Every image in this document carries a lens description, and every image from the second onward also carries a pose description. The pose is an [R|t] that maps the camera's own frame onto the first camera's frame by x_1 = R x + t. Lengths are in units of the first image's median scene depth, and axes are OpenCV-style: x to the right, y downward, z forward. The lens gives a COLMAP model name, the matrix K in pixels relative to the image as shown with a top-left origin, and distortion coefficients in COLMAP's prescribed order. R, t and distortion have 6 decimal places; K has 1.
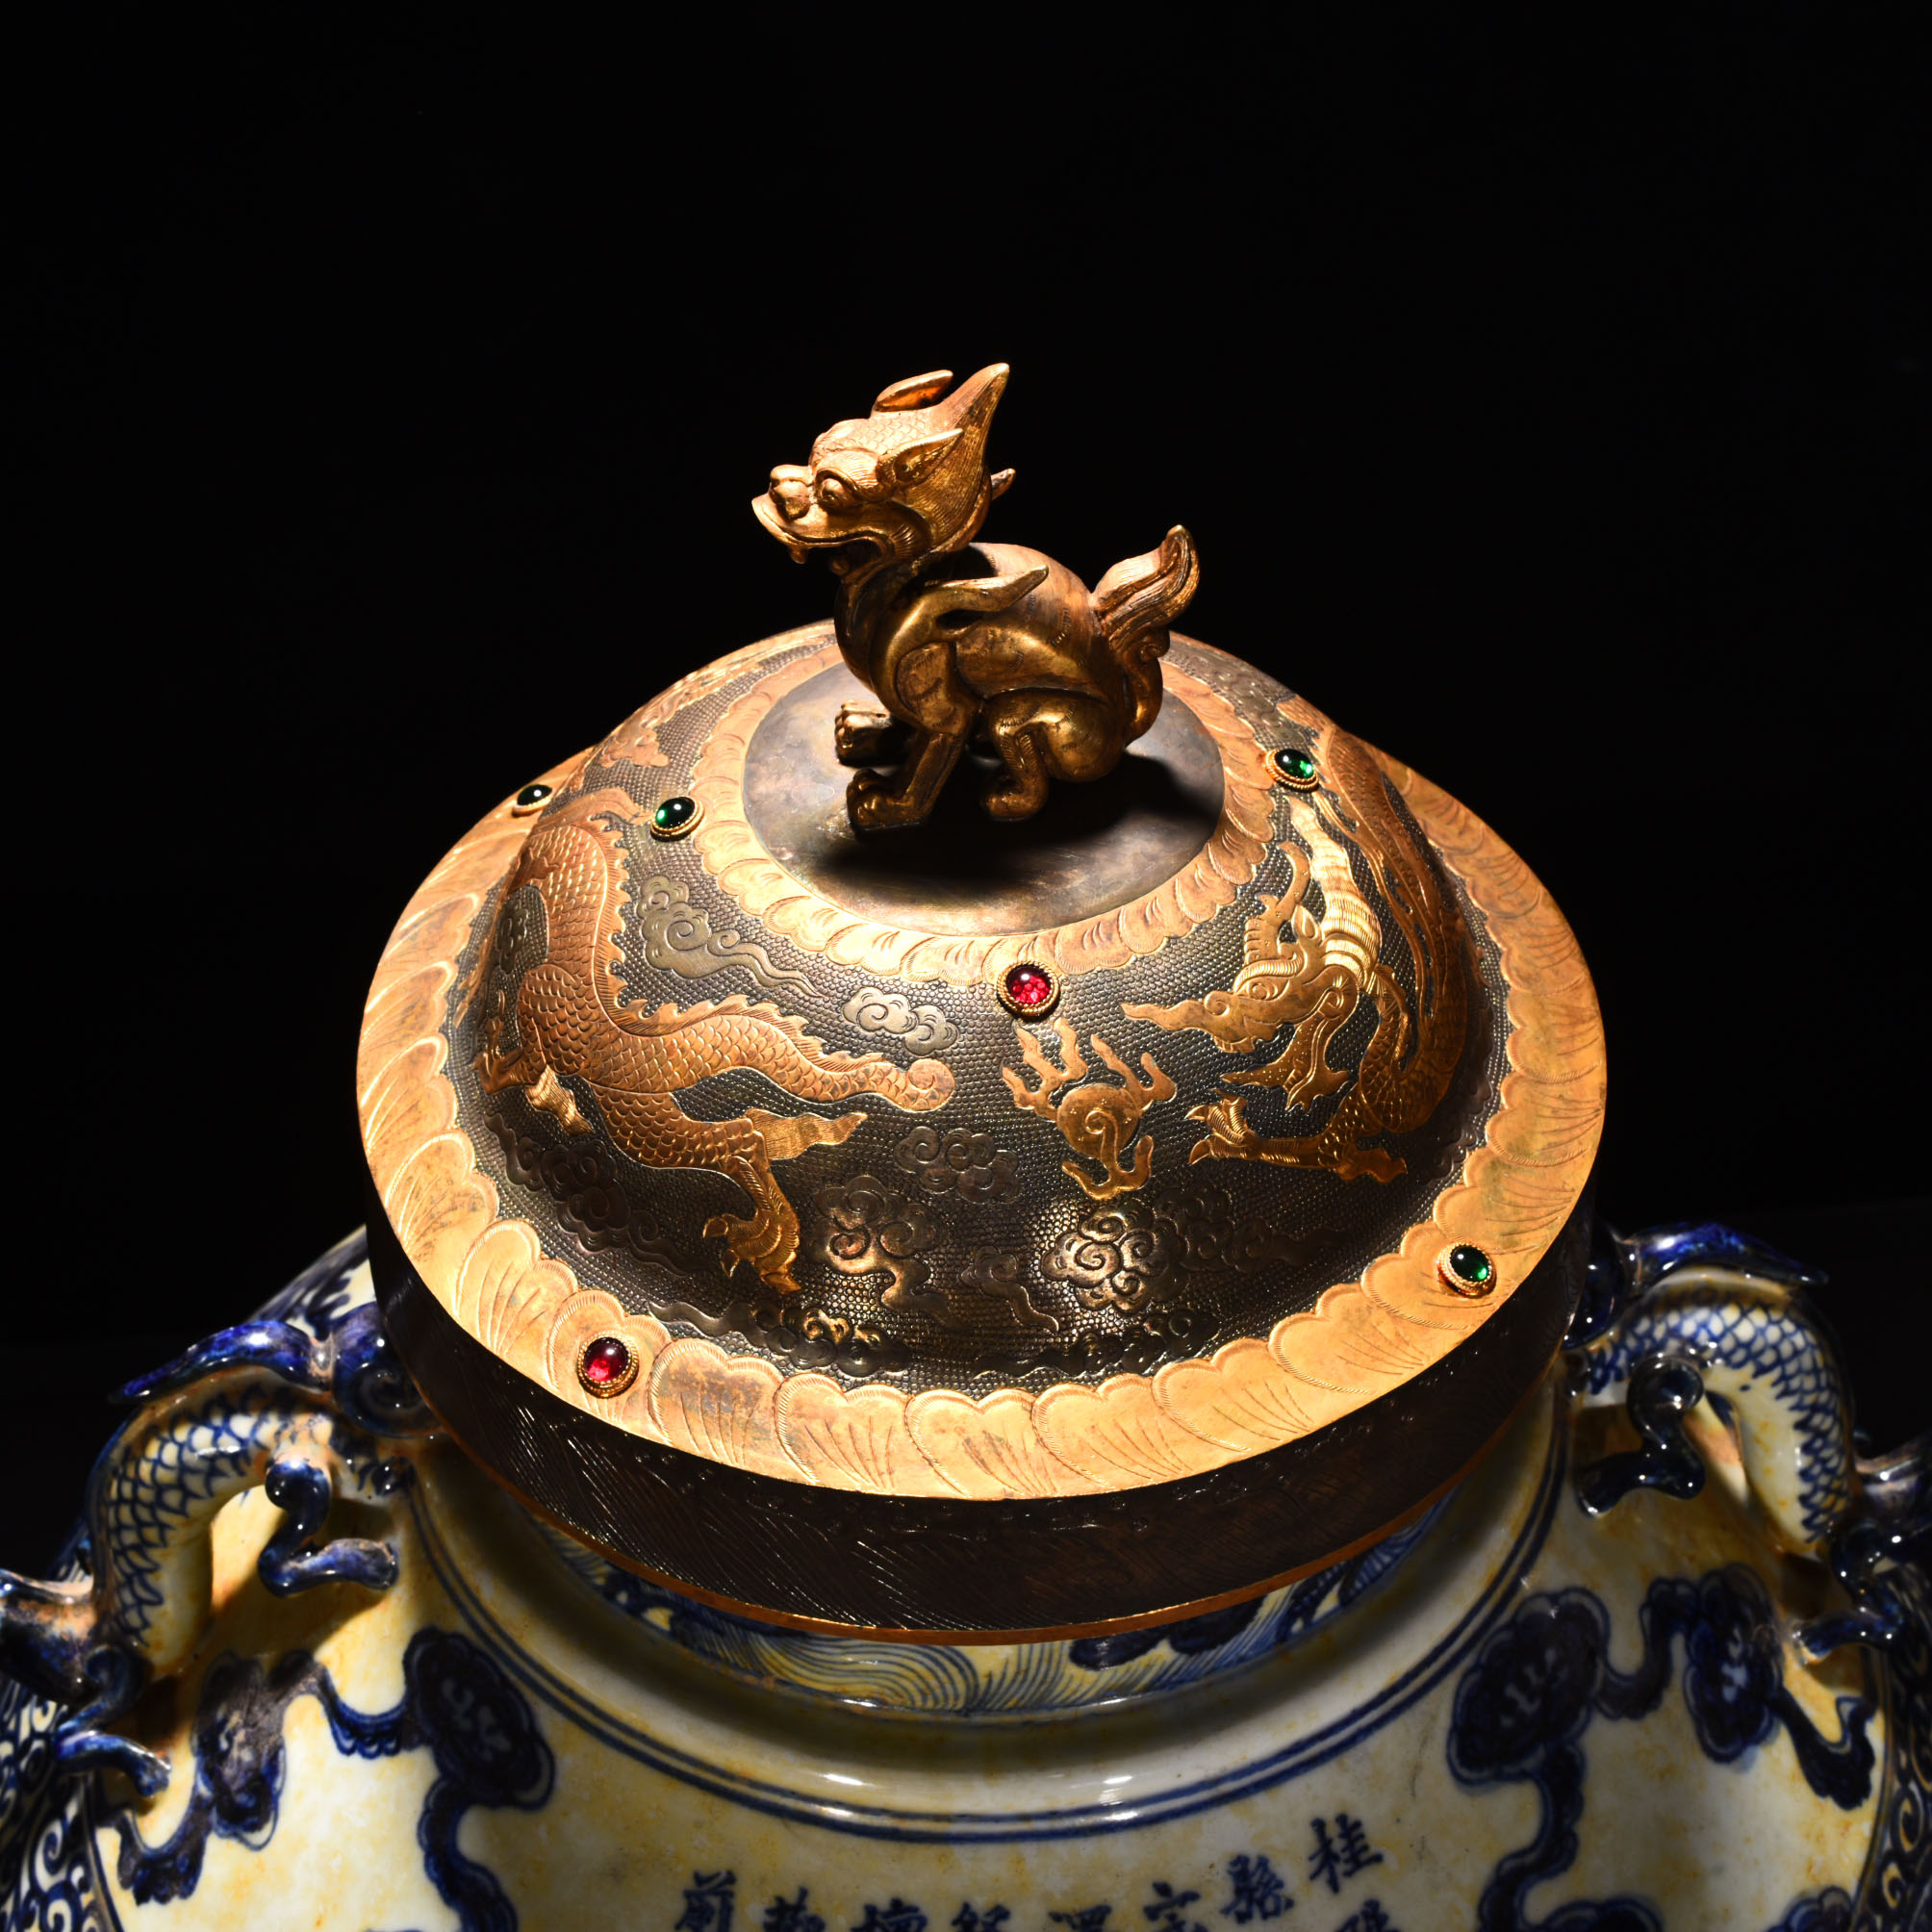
lens RADIAL K [[4164.0, 0, 1080.8], [0, 4164.0, 965.7], [0, 0, 1]] dist [-0.025110, -0.041736]
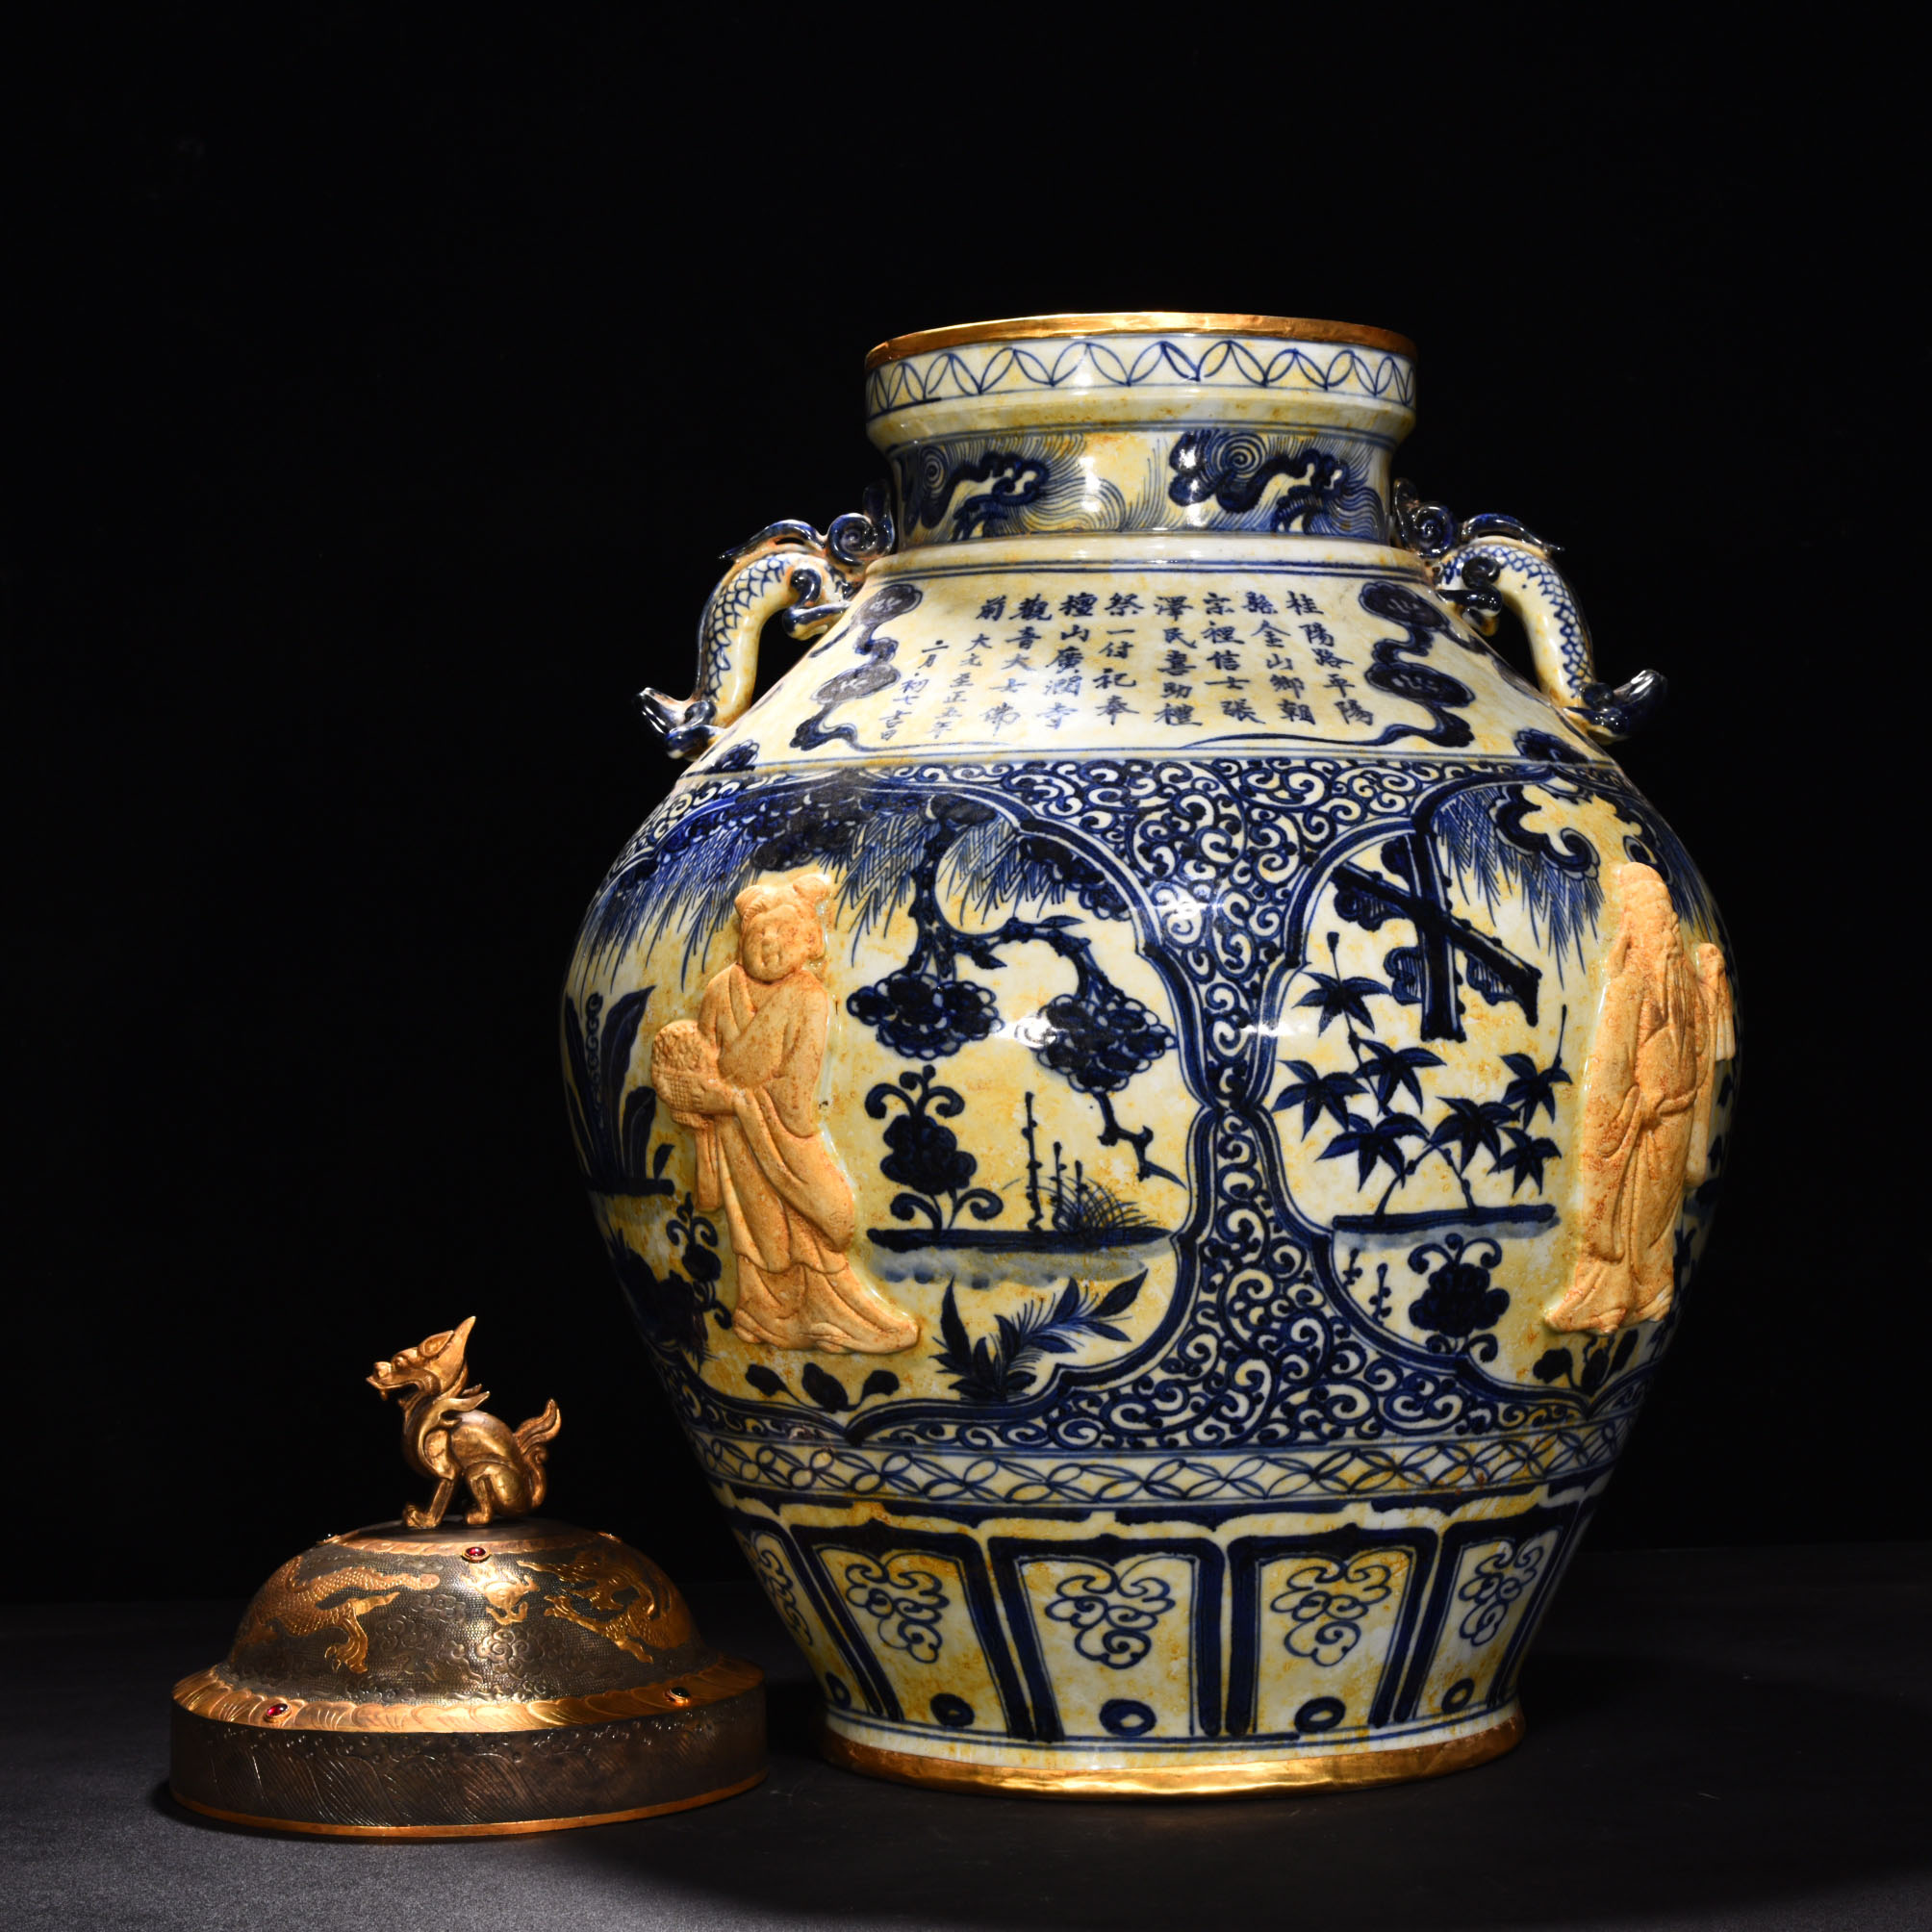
lens RADIAL K [[4269.5, 0, 966.0], [0, 4269.5, 966.0], [0, 0, 1]] dist [-0.171898, -0.042471]
pose [[0.992970, -0.022397, -0.116227, 0.138777], [-0.062011, 0.737960, -0.671989, 1.772332], [0.100821, 0.674473, 0.731383, -0.428424]]
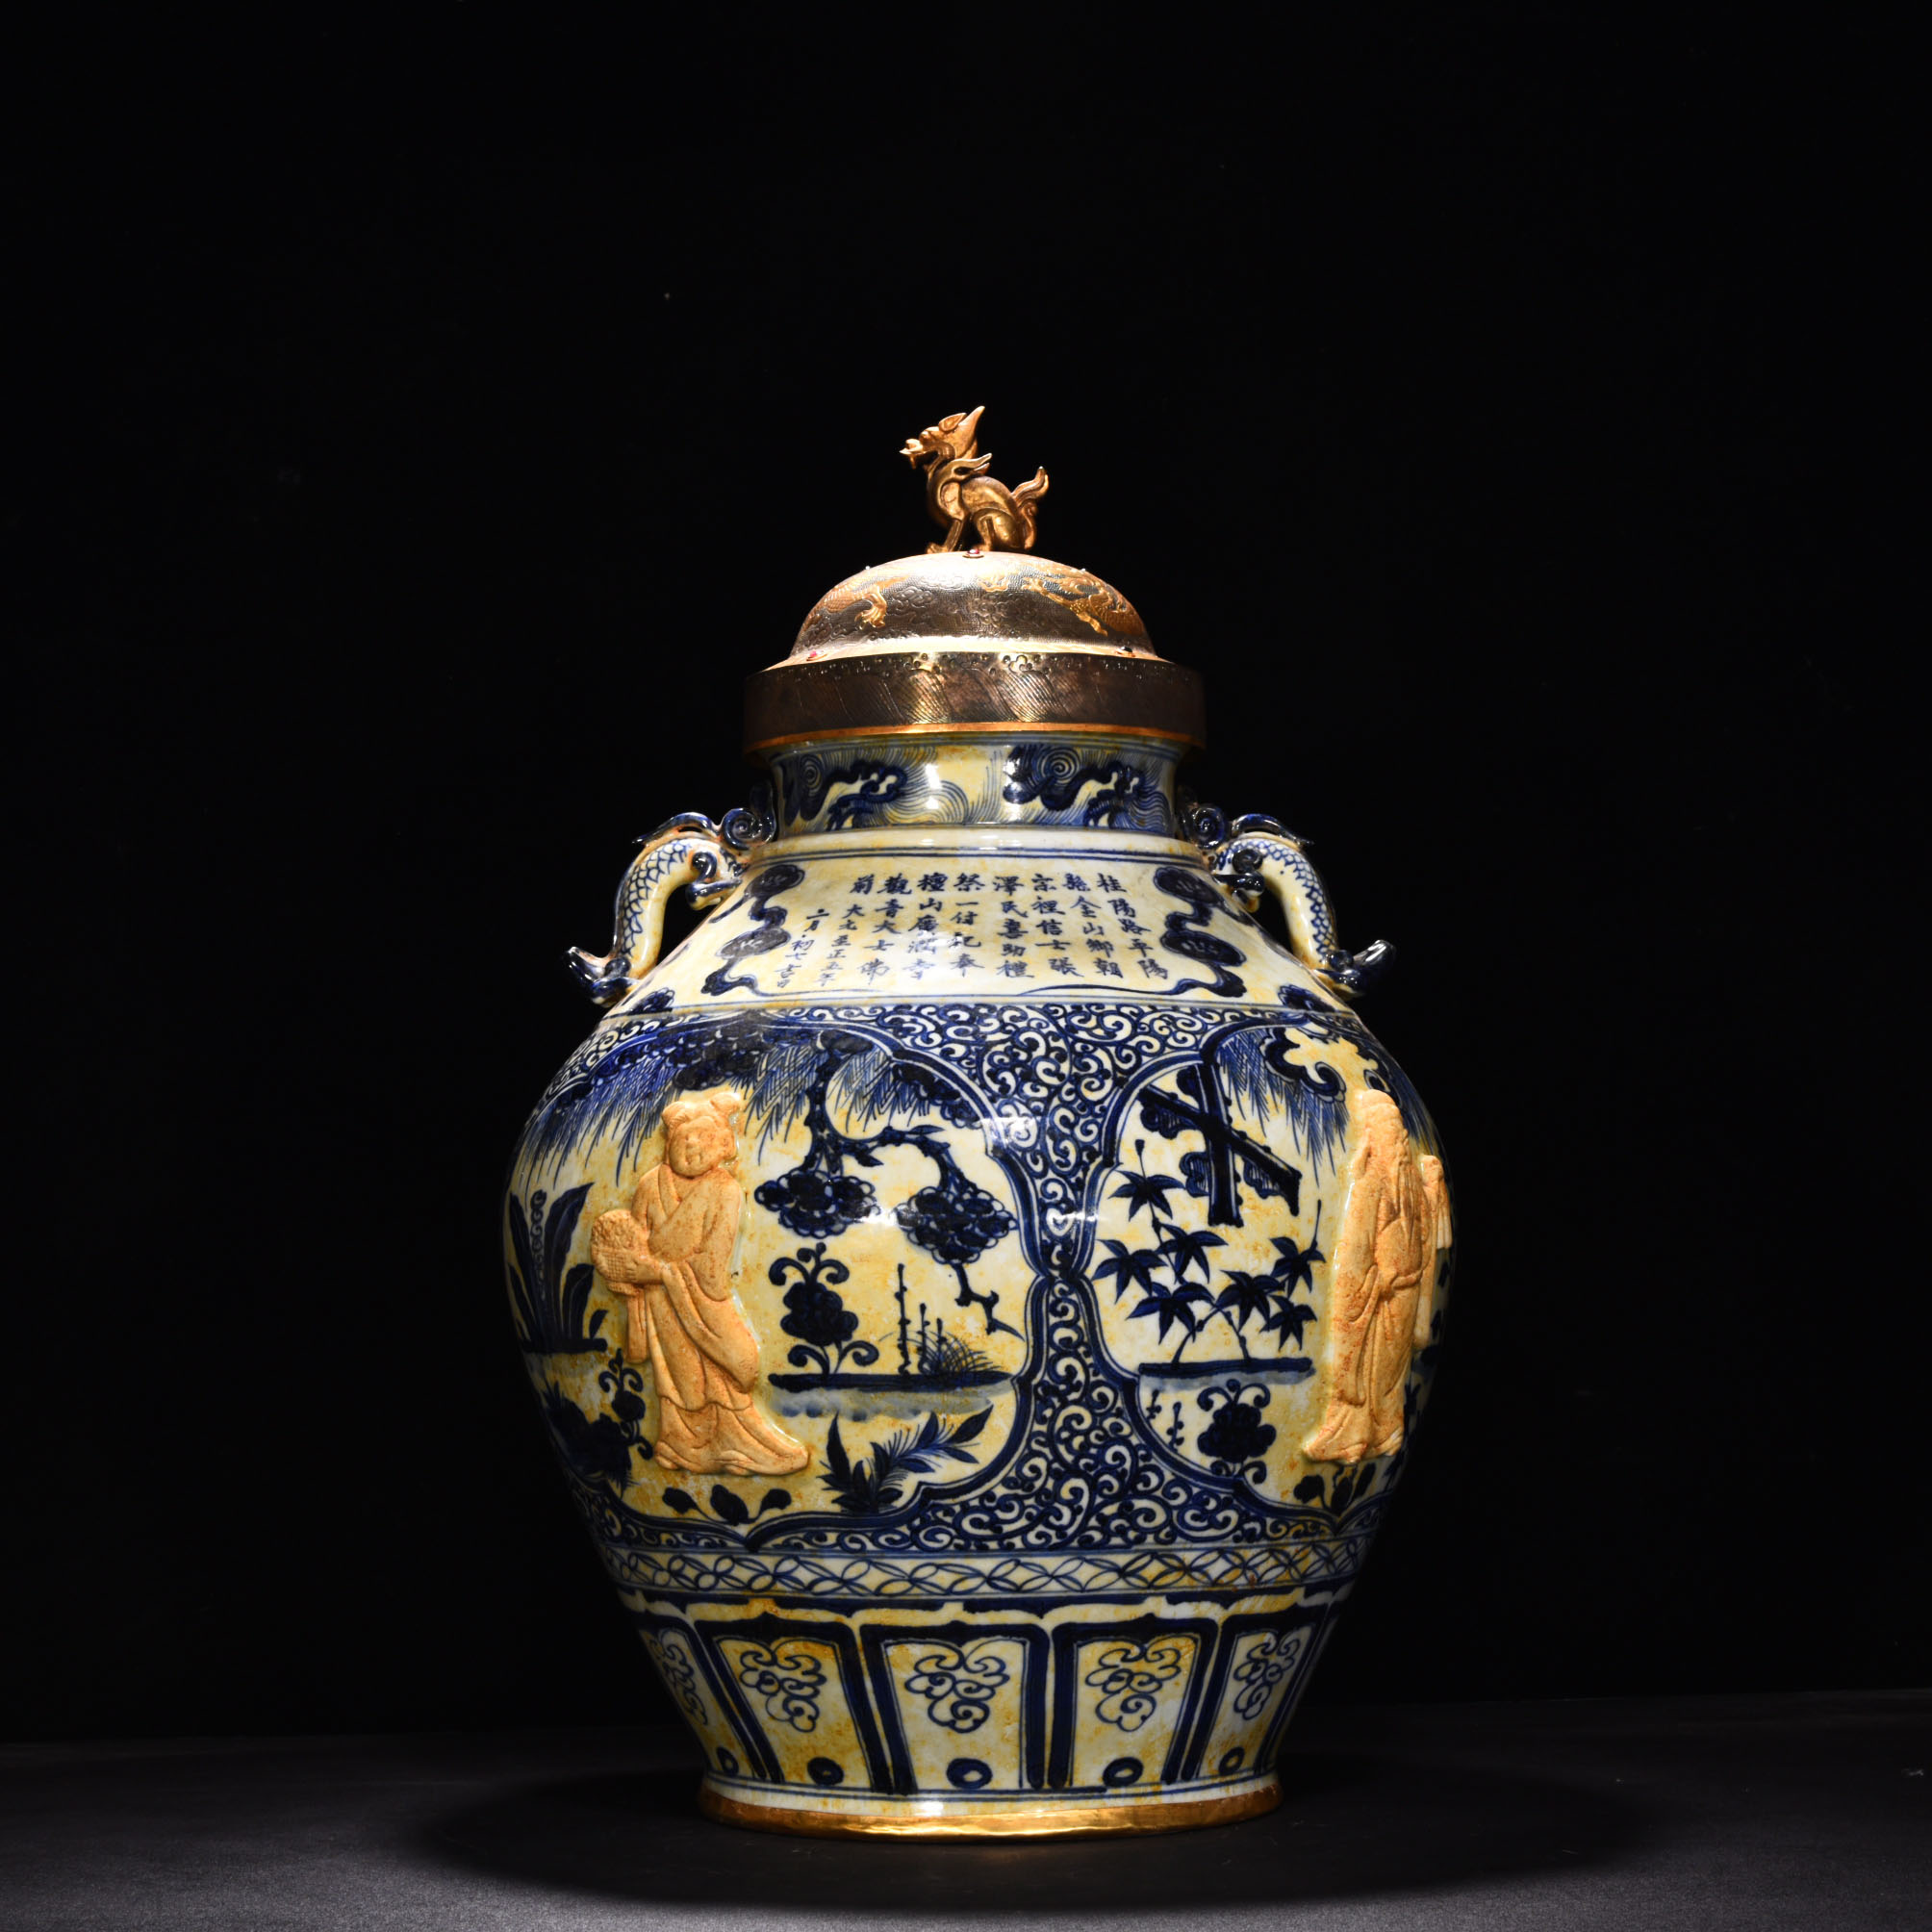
lens RADIAL K [[4269.5, 0, 966.0], [0, 4269.5, 966.0], [0, 0, 1]] dist [-0.171898, -0.042471]
pose [[0.998984, -0.020166, -0.040297, 0.079788], [-0.015413, 0.687428, -0.726089, 2.177007], [0.042344, 0.725973, 0.686419, -0.779178]]
